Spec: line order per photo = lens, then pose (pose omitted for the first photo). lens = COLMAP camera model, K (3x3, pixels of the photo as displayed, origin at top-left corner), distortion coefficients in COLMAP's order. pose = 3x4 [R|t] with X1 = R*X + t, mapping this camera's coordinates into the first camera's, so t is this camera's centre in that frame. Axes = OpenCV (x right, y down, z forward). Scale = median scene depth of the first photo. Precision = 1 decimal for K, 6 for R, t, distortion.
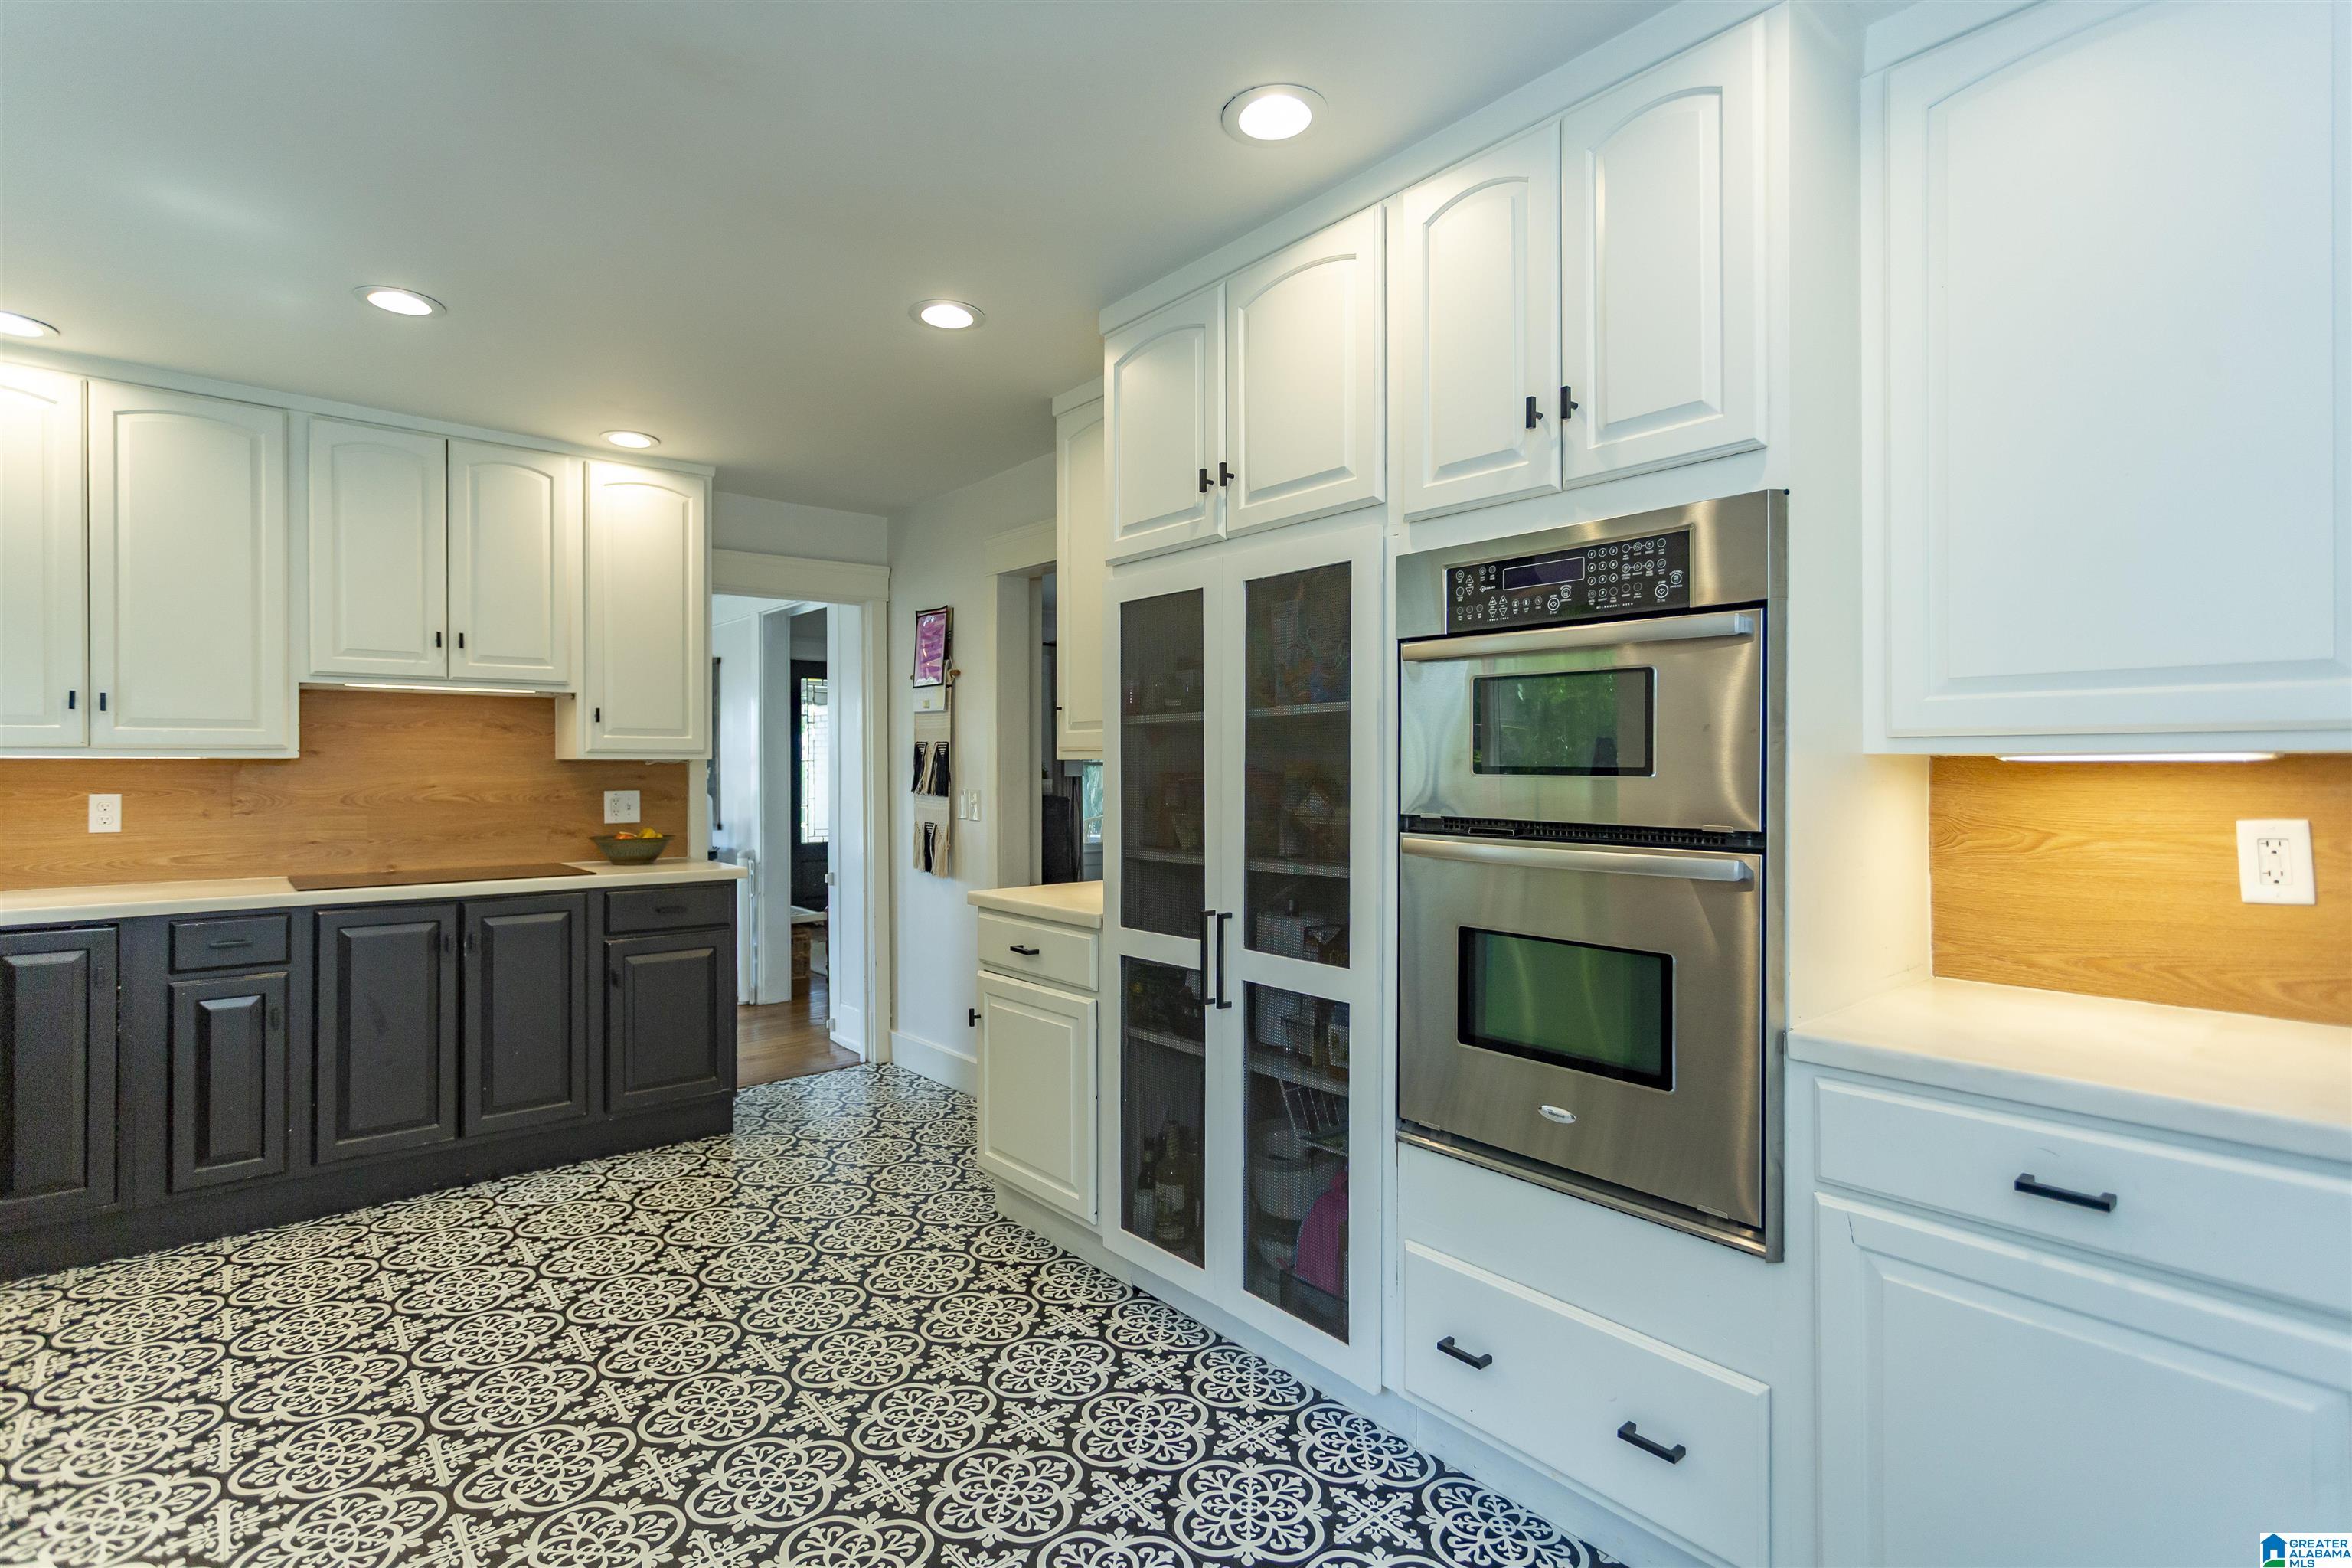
lens RADIAL K [[1106.1, 0, 1156.3], [0, 1106.1, 770.5], [0, 0, 1]] dist [-0.003503, 0.003506]
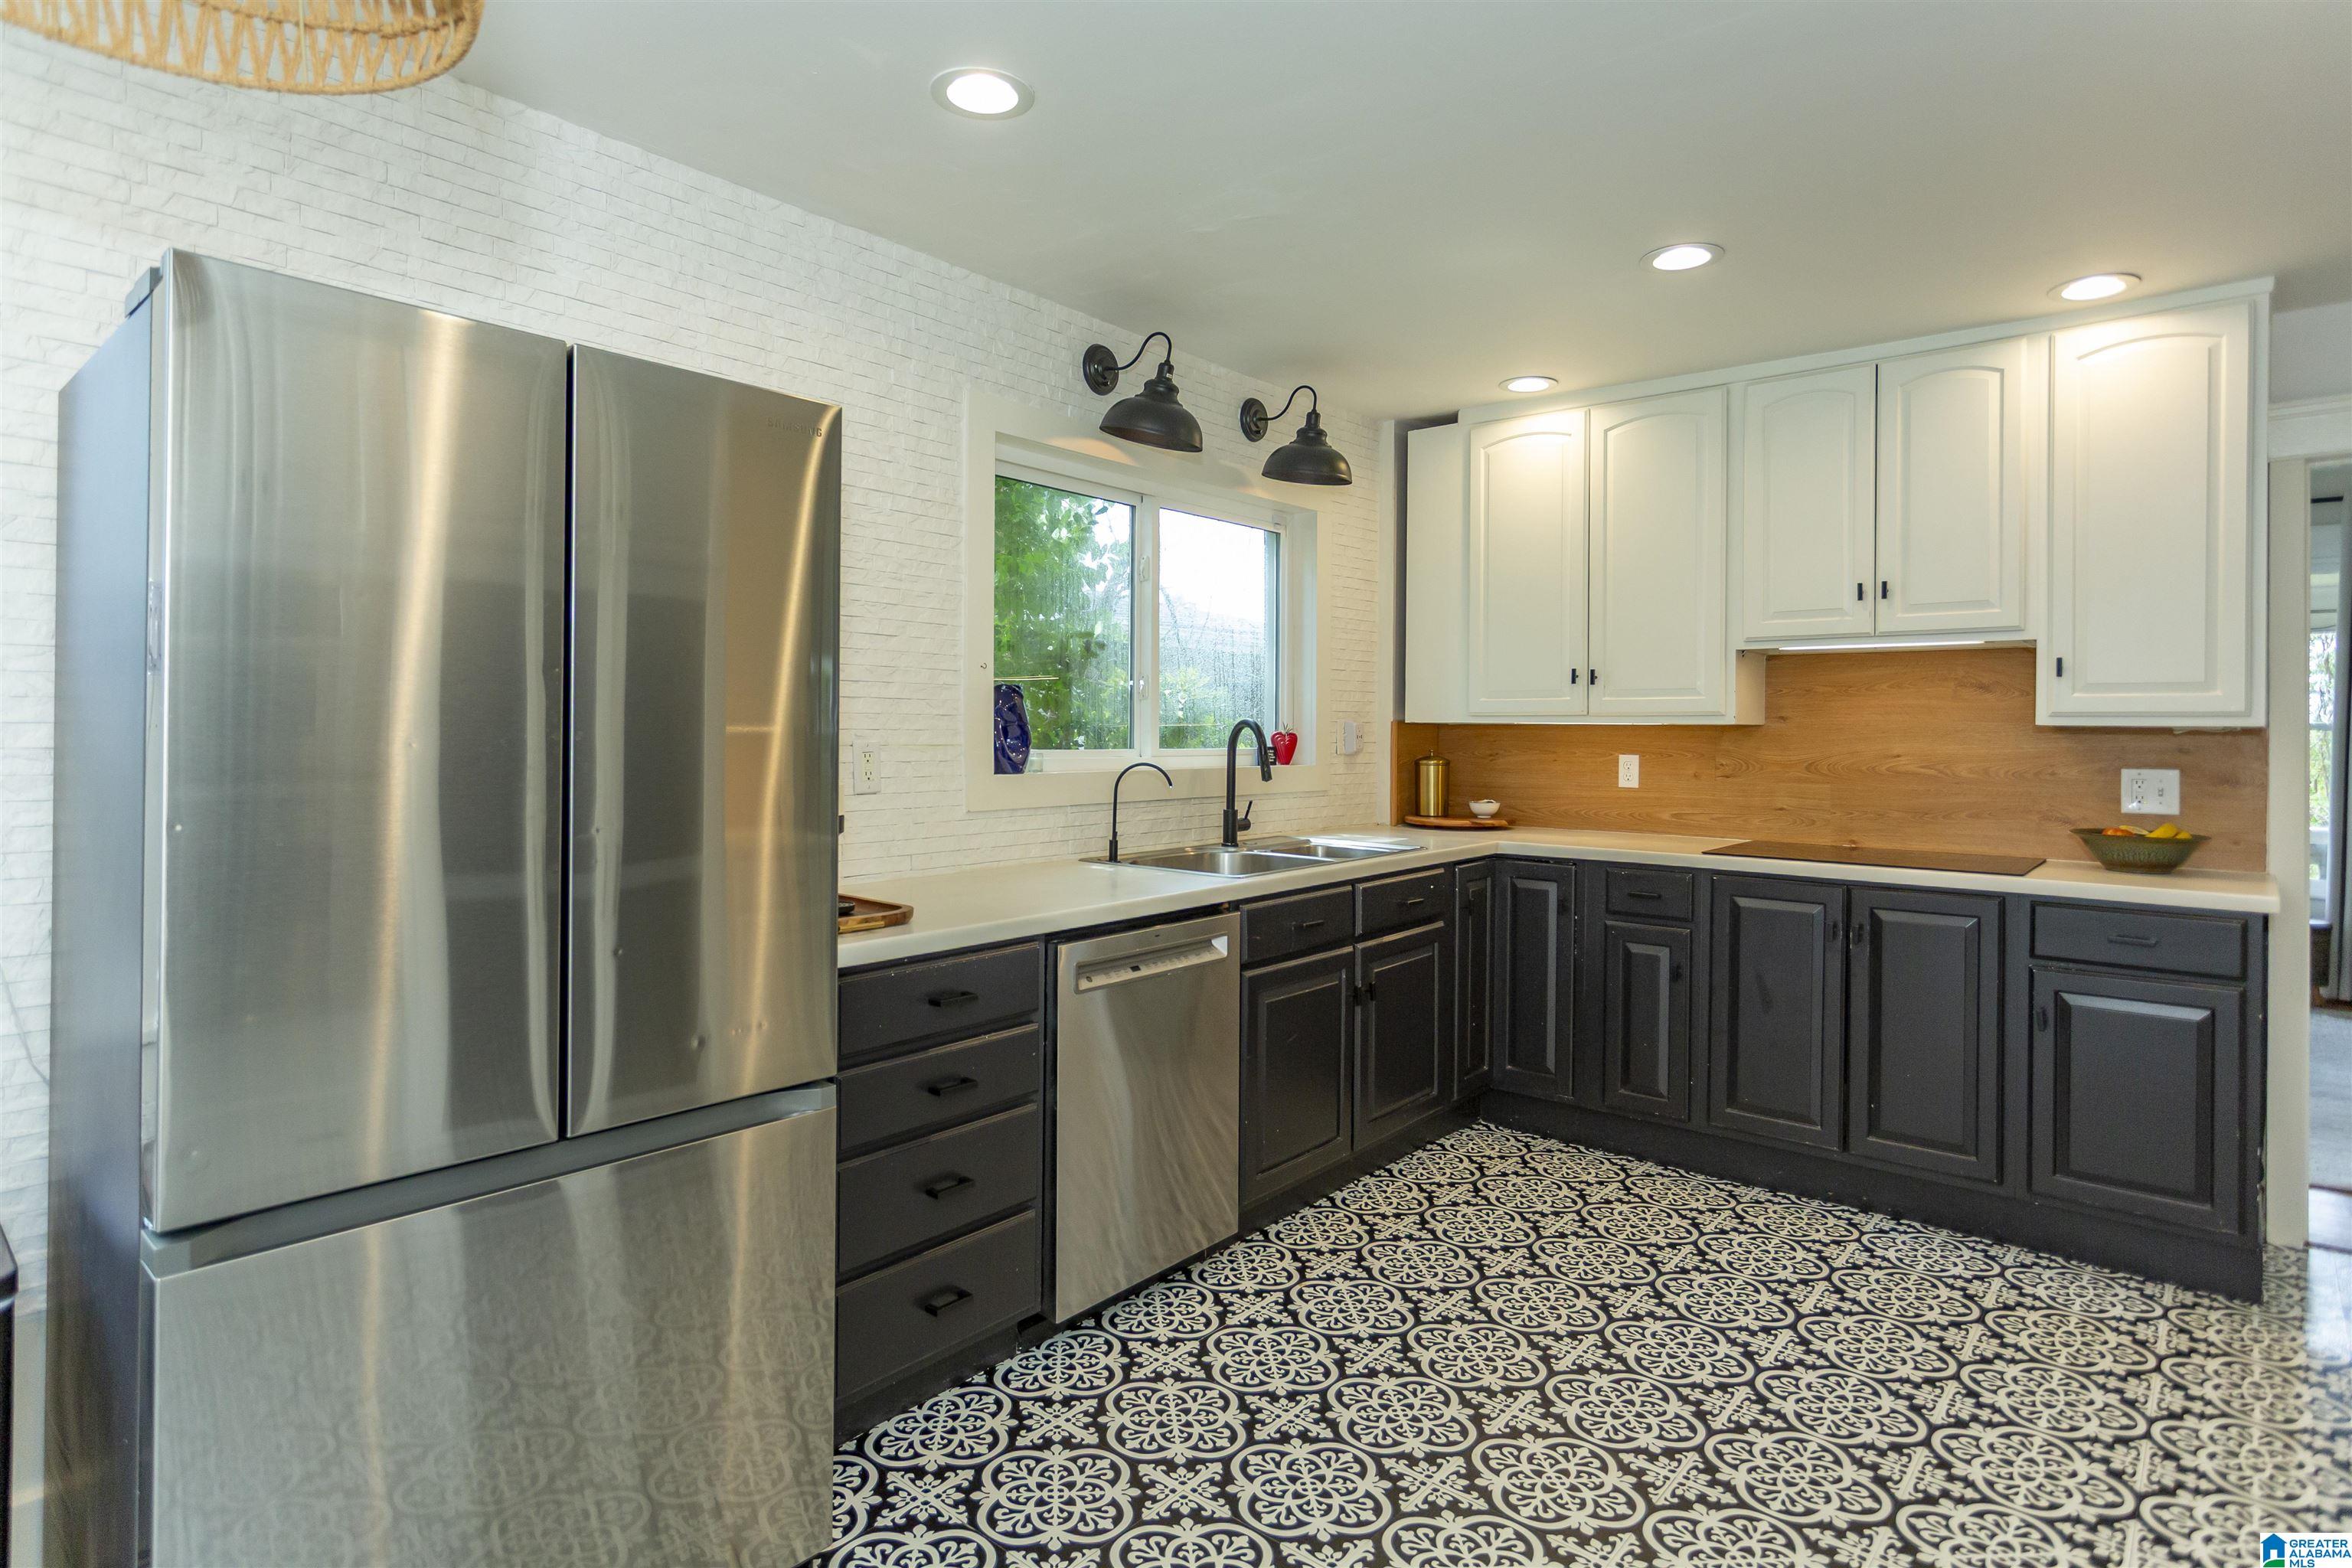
lens RADIAL K [[1221.7, 0, 1162.3], [0, 1221.7, 734.4], [0, 0, 1]] dist [-0.009044, 0.004827]
pose [[0.160321, 0.007851, -0.987034, 0.231171], [-0.010902, 0.999921, 0.006182, -0.002811], [0.987005, 0.009770, 0.160394, 0.280103]]
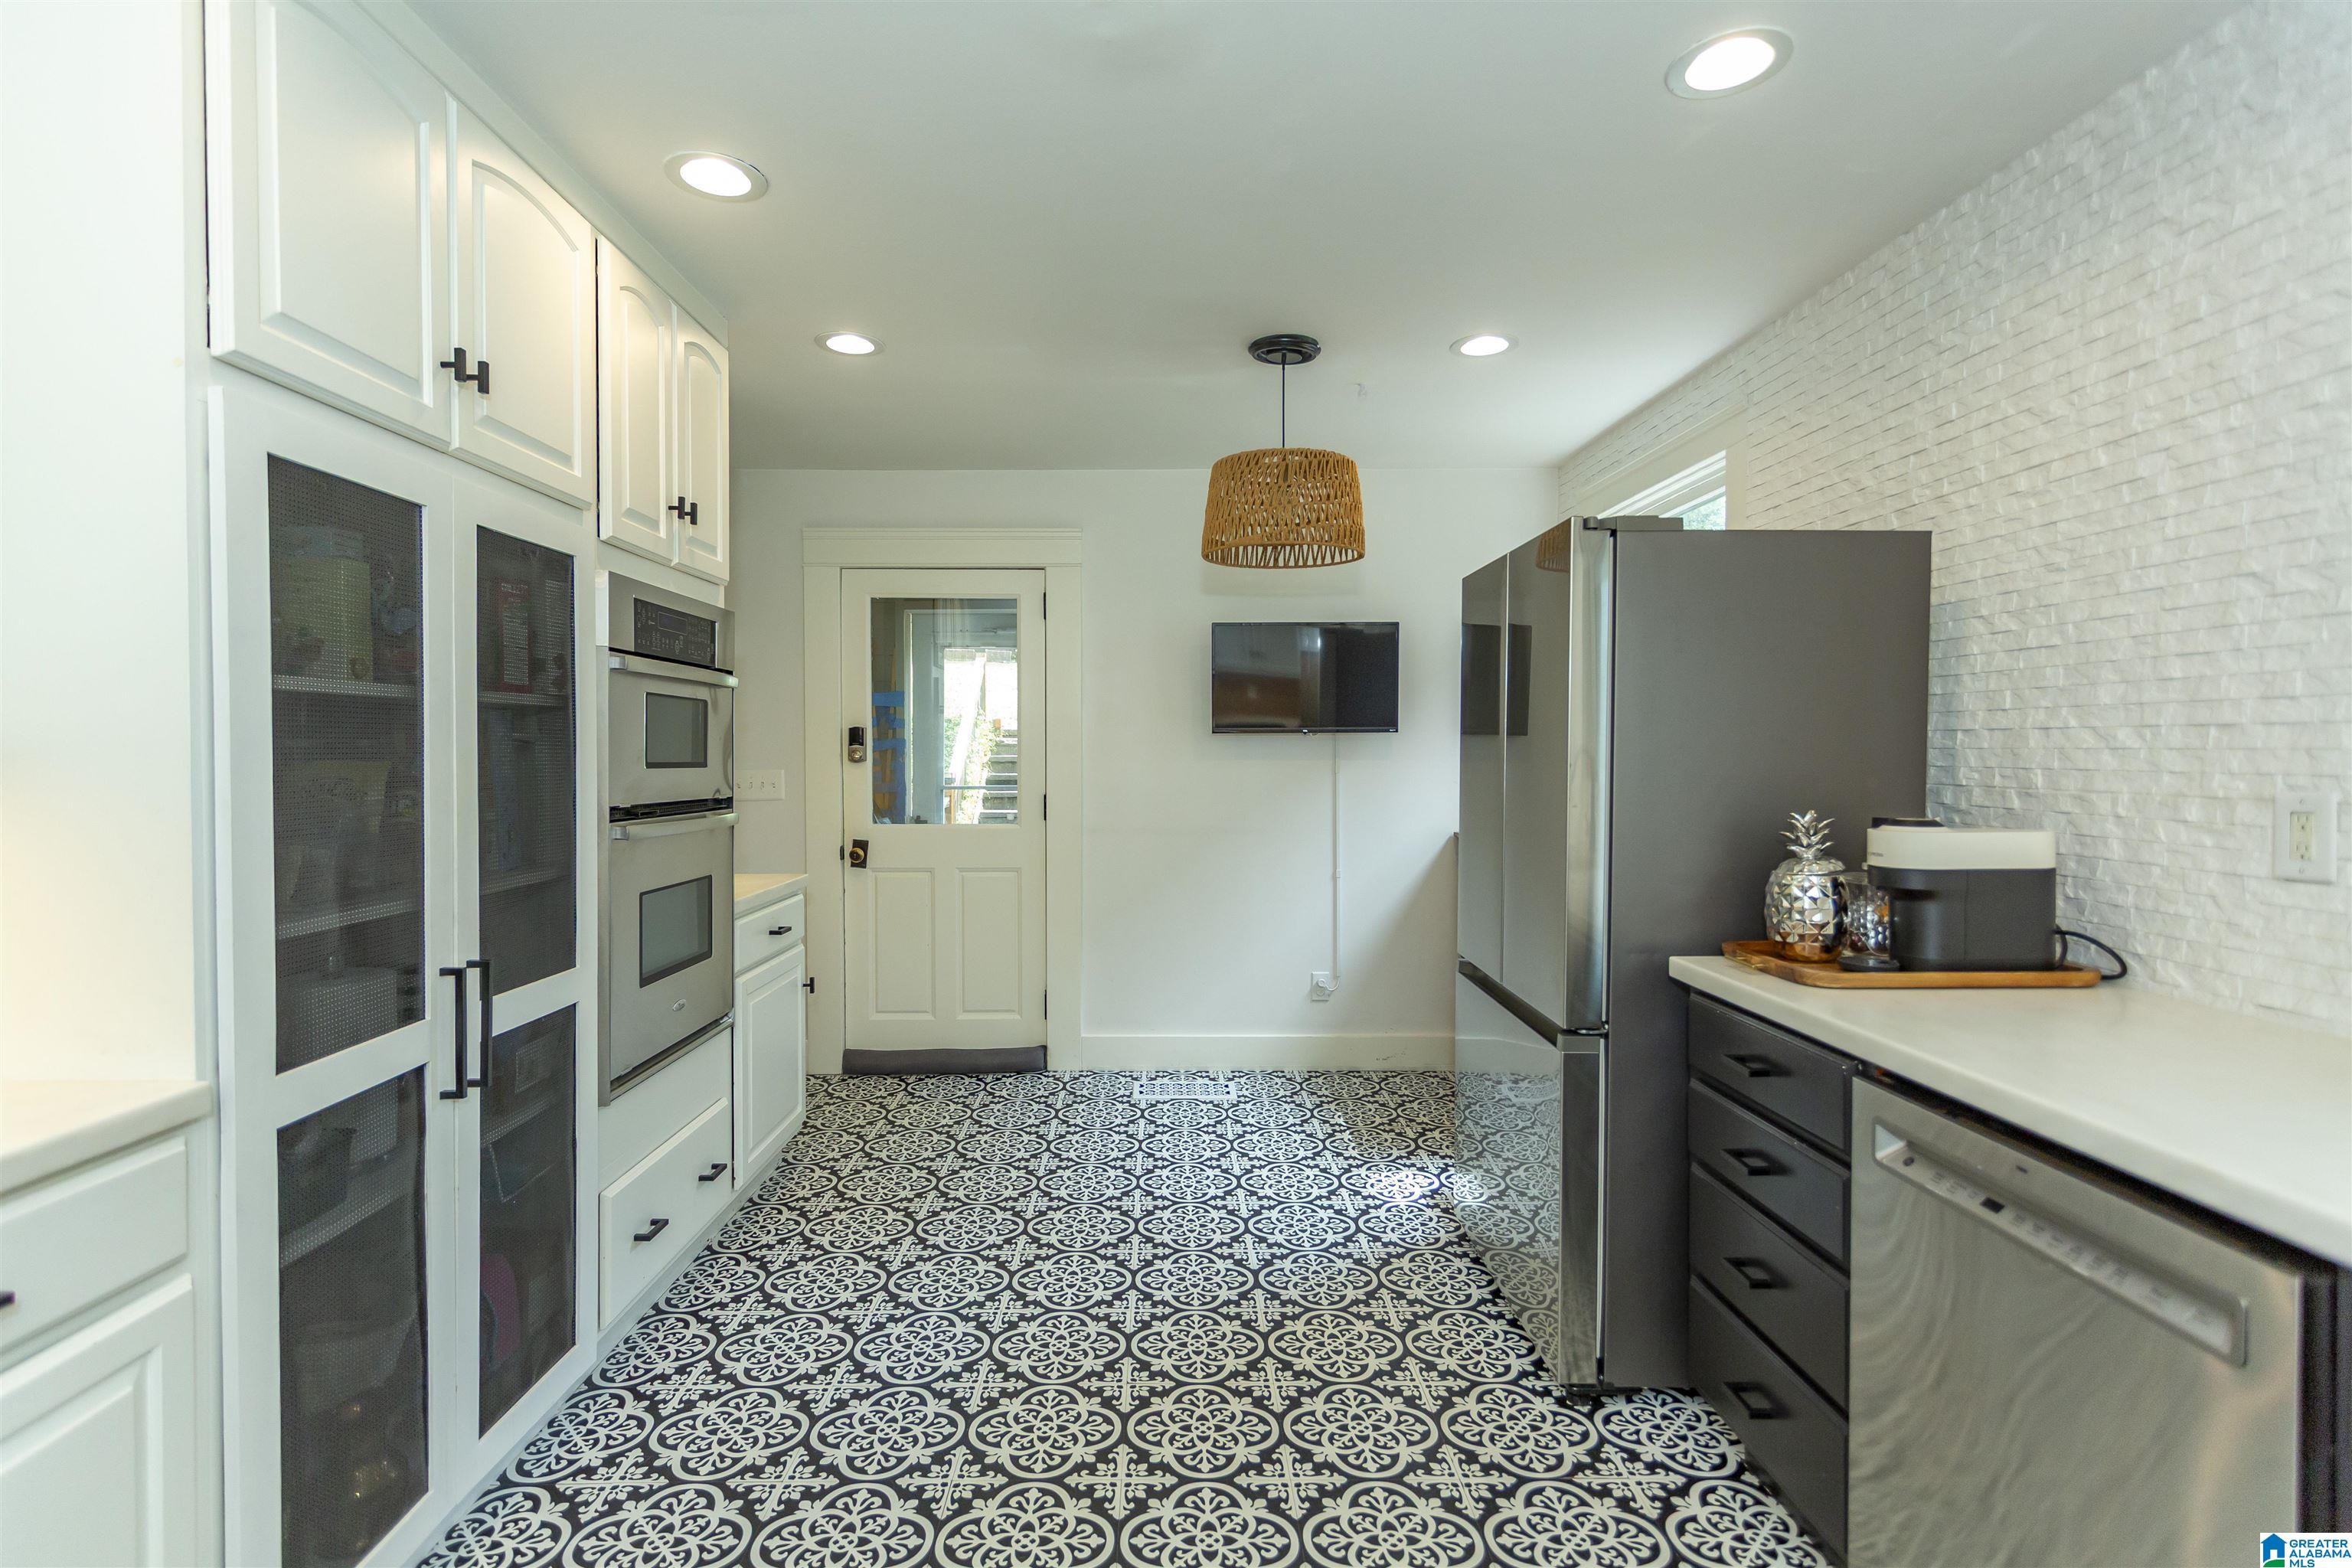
lens RADIAL K [[1106.1, 0, 1169.0], [0, 1106.1, 771.6], [0, 0, 1]] dist [-0.003503, 0.003506]
pose [[-0.783243, -0.013224, 0.621575, -0.506819], [0.000427, 0.999762, 0.021808, -0.010138], [-0.621716, 0.017347, -0.783051, 0.838311]]
